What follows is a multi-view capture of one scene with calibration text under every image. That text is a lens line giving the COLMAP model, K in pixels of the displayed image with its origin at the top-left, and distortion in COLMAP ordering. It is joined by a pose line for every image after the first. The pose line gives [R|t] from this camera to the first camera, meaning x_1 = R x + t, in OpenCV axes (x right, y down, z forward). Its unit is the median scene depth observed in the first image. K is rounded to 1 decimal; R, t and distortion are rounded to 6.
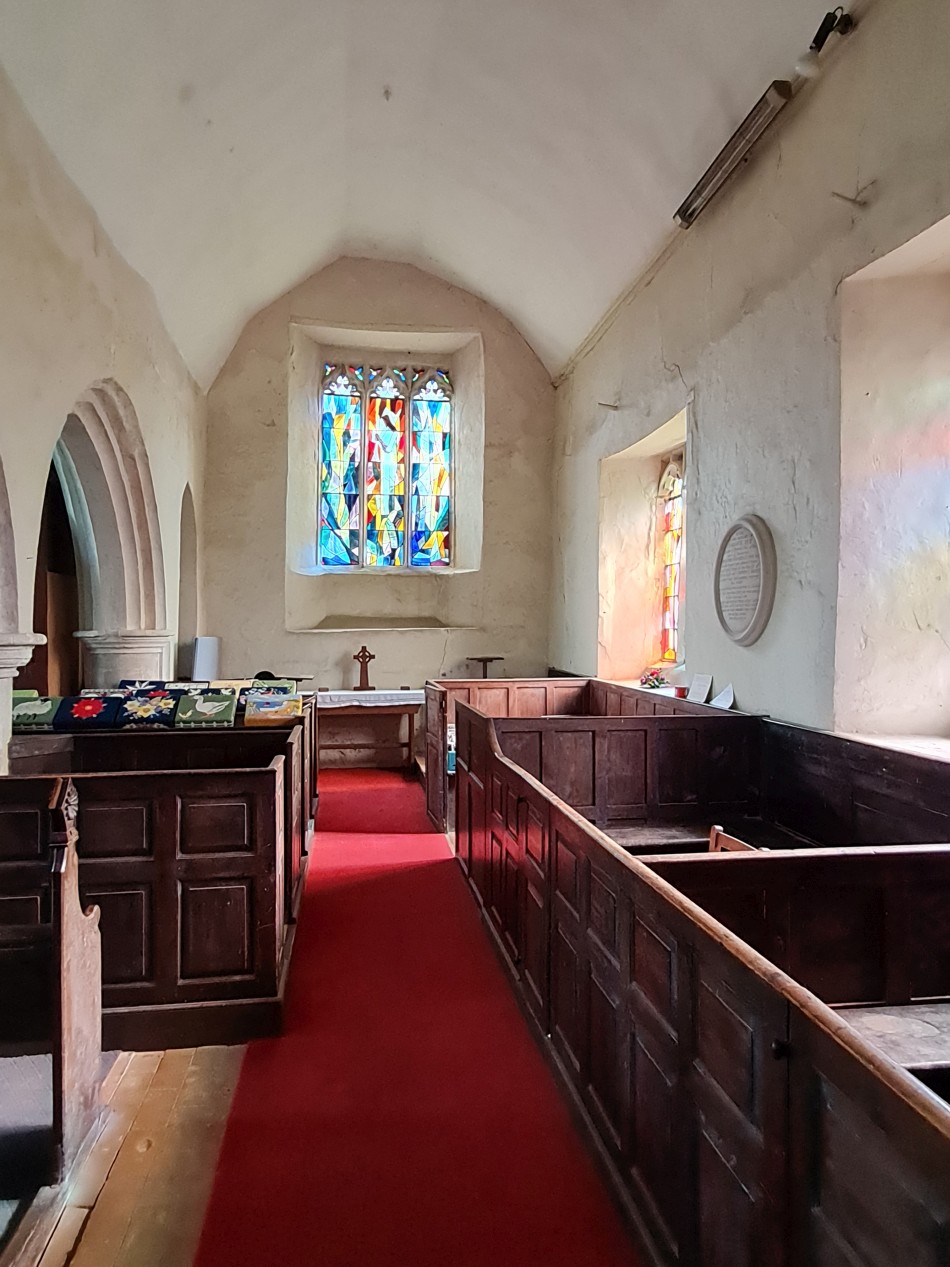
lens RADIAL K [[648.3, 0, 475.0], [0, 648.3, 633.5], [0, 0, 1]] dist [-0.000551, 0.000022]
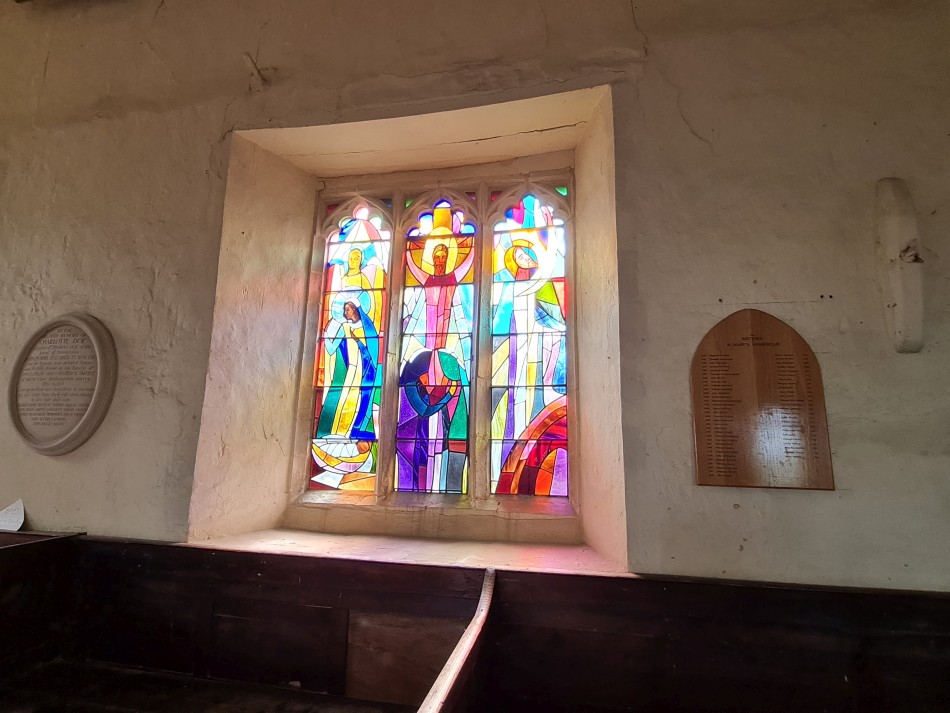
lens RADIAL K [[486.1, 0, 476.2], [0, 486.1, 363.2], [0, 0, 1]] dist [-0.000551, 0.000022]
pose [[0.359716, 0.141566, 0.922260, -0.011421], [-0.001078, 0.988486, -0.151312, -0.006757], [-0.933061, 0.053435, 0.355727, 0.259564]]
